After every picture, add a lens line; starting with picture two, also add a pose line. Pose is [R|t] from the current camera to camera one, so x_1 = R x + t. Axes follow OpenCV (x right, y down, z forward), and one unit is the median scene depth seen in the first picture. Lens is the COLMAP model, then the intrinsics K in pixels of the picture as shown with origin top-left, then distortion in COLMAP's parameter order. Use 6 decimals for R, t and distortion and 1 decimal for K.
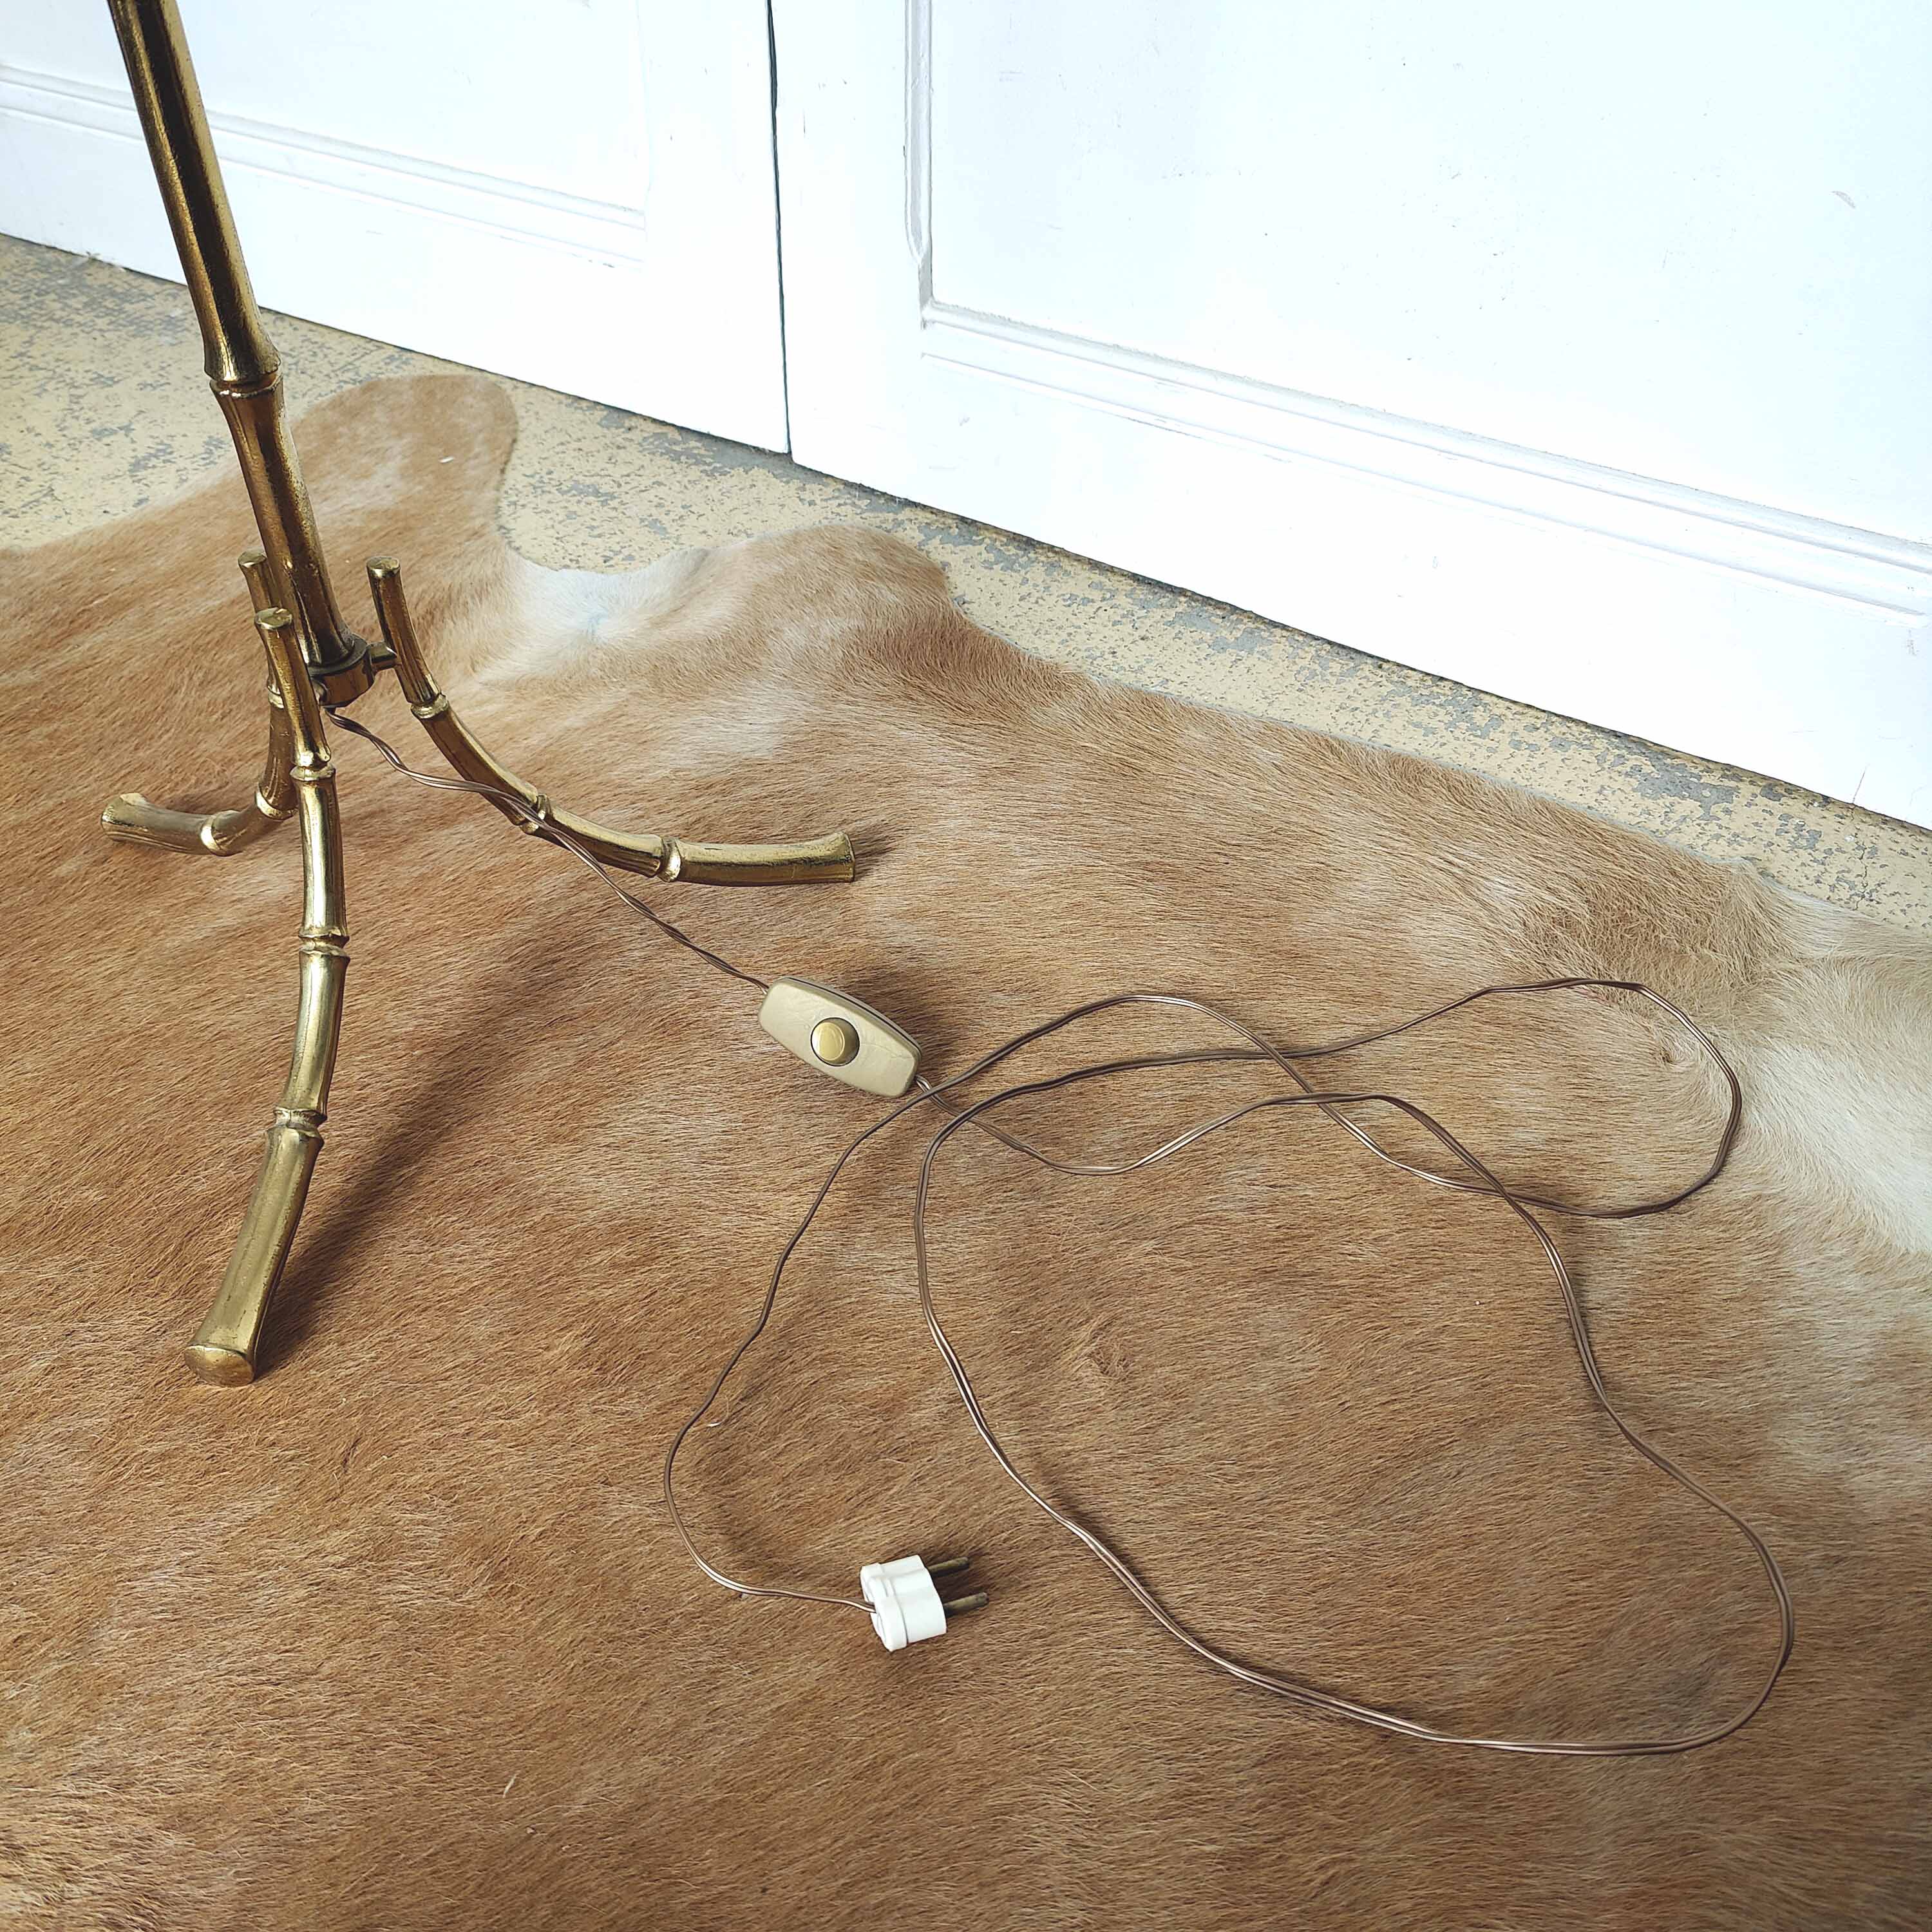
lens RADIAL K [[1839.7, 0, 955.5], [0, 1839.7, 967.1], [0, 0, 1]] dist [0.022989, 0.000000]
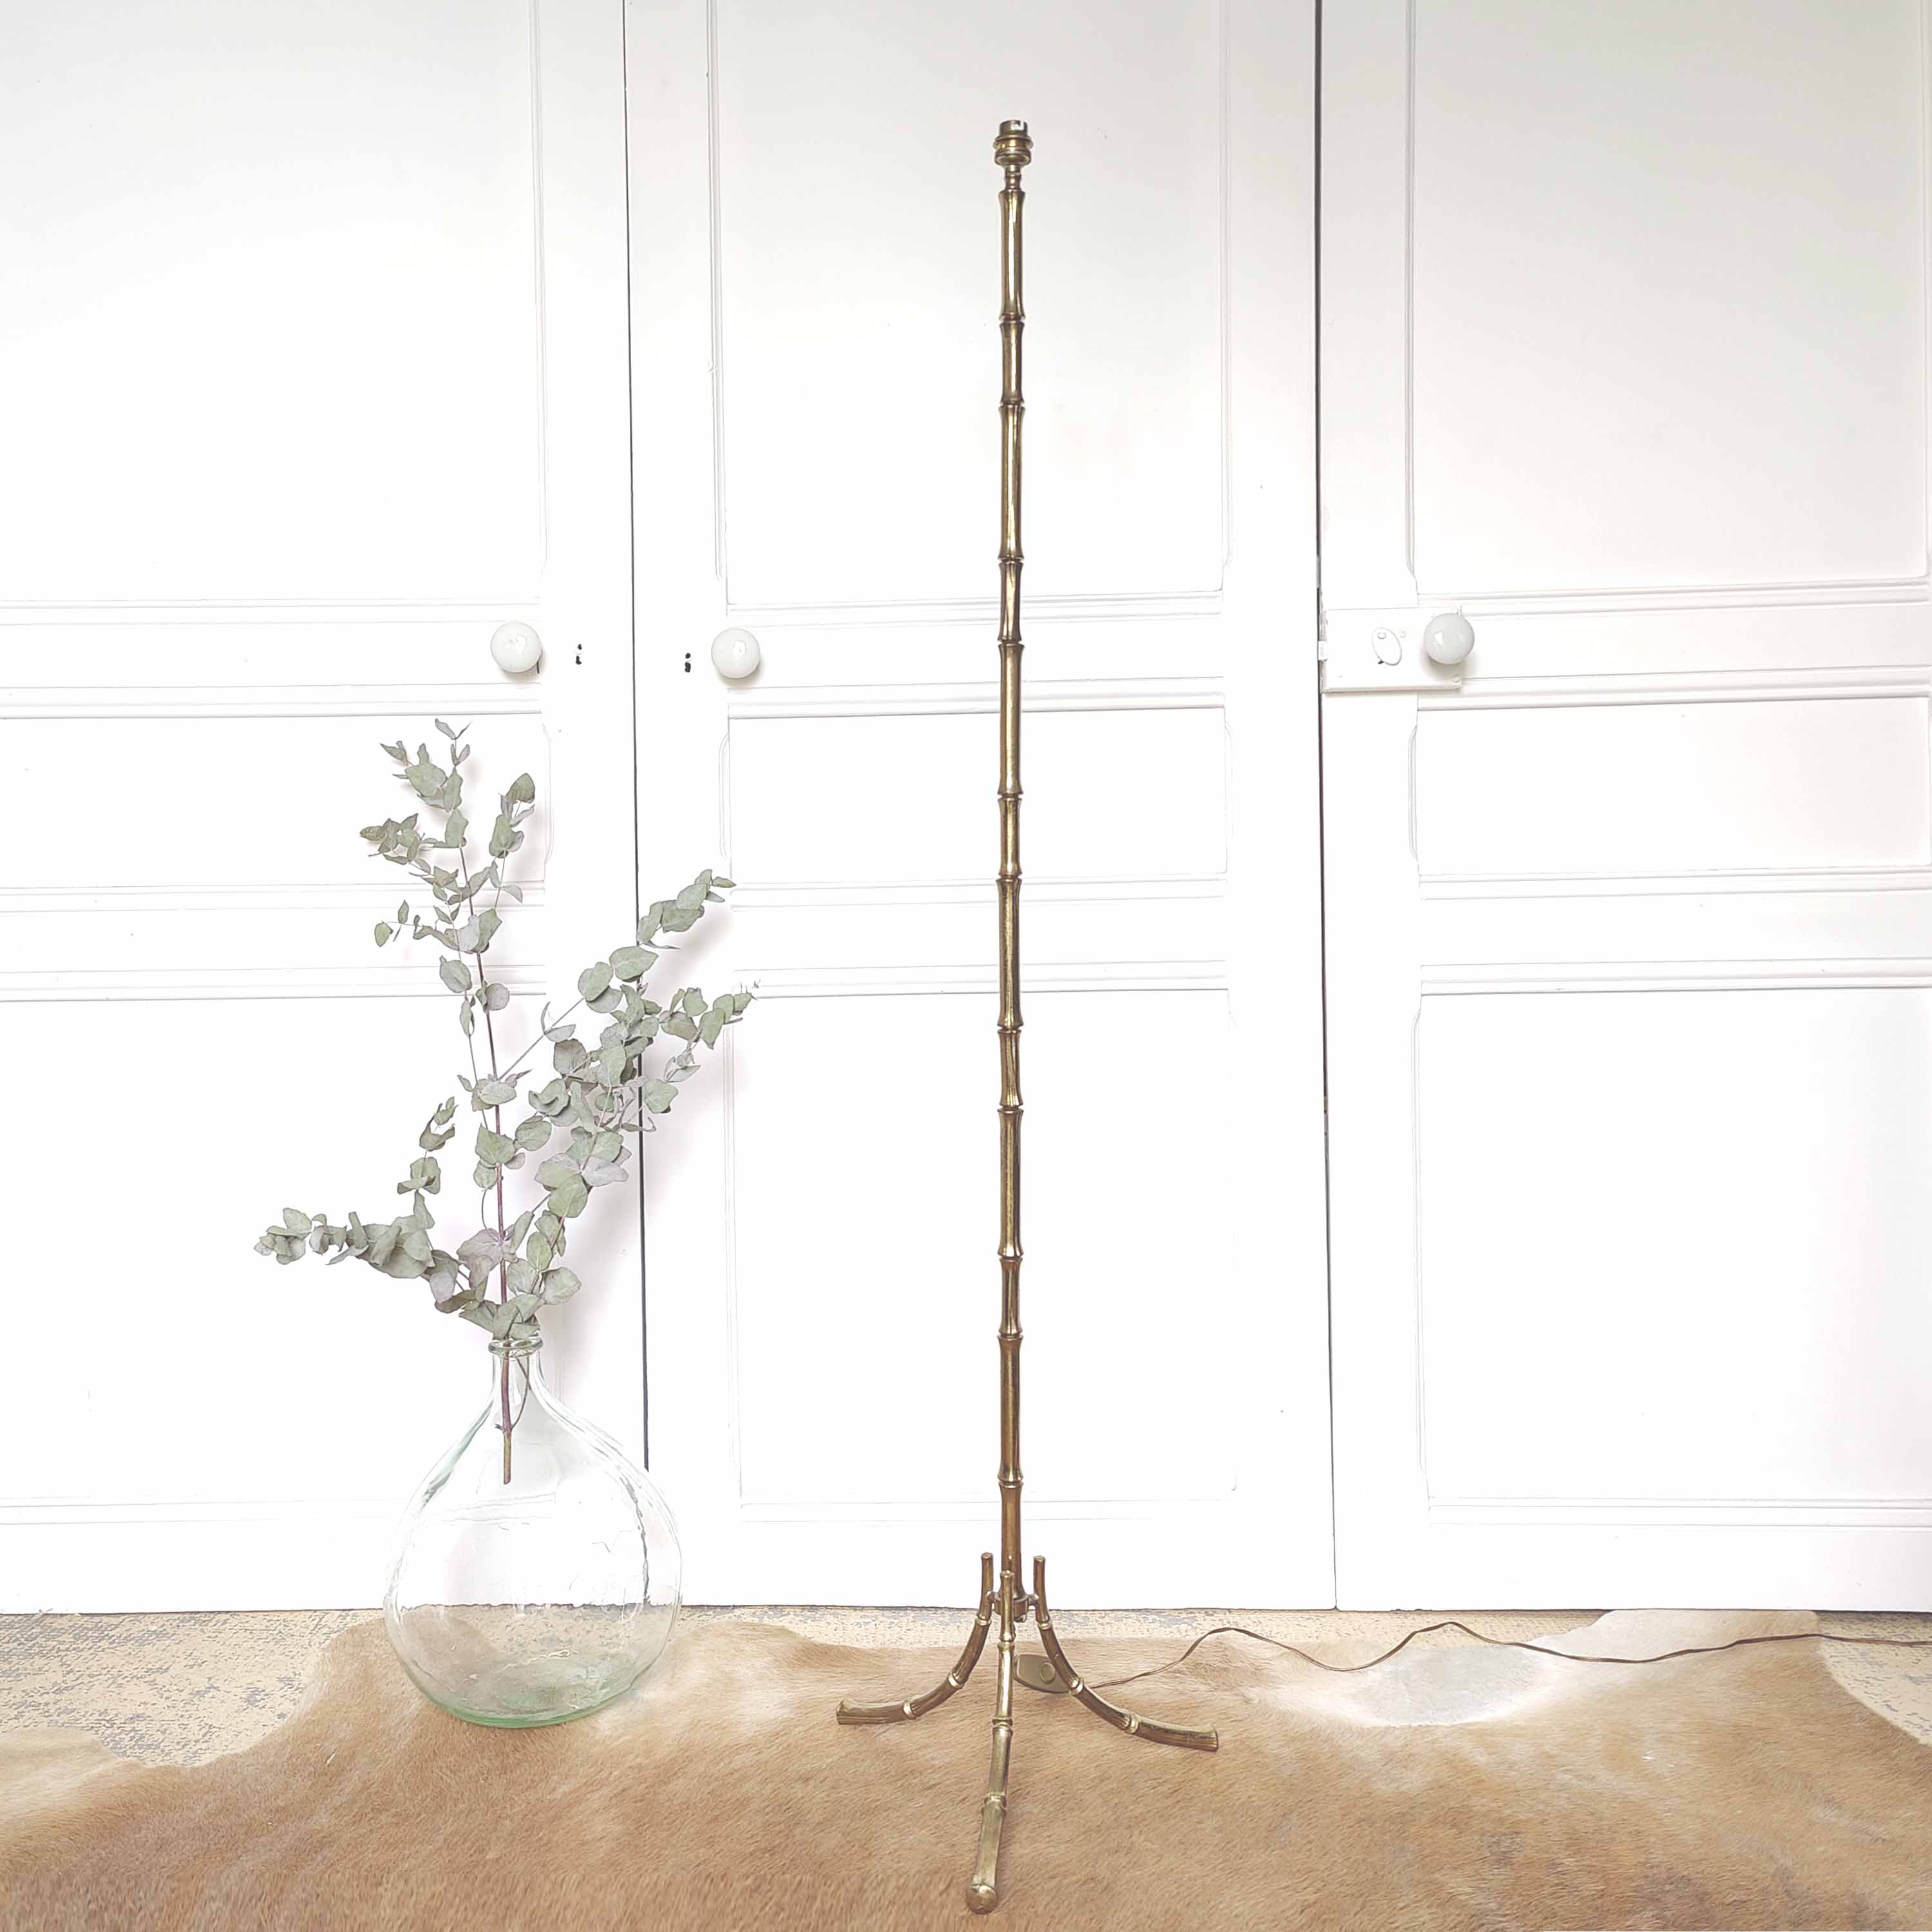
lens RADIAL K [[1839.7, 0, 964.5], [0, 1839.7, 980.5], [0, 0, 1]] dist [0.022989, 0.000000]
pose [[0.838500, -0.026537, 0.544256, -0.964910], [0.361884, 0.773852, -0.519801, 0.353523], [-0.407379, 0.632810, 0.658478, -0.808330]]
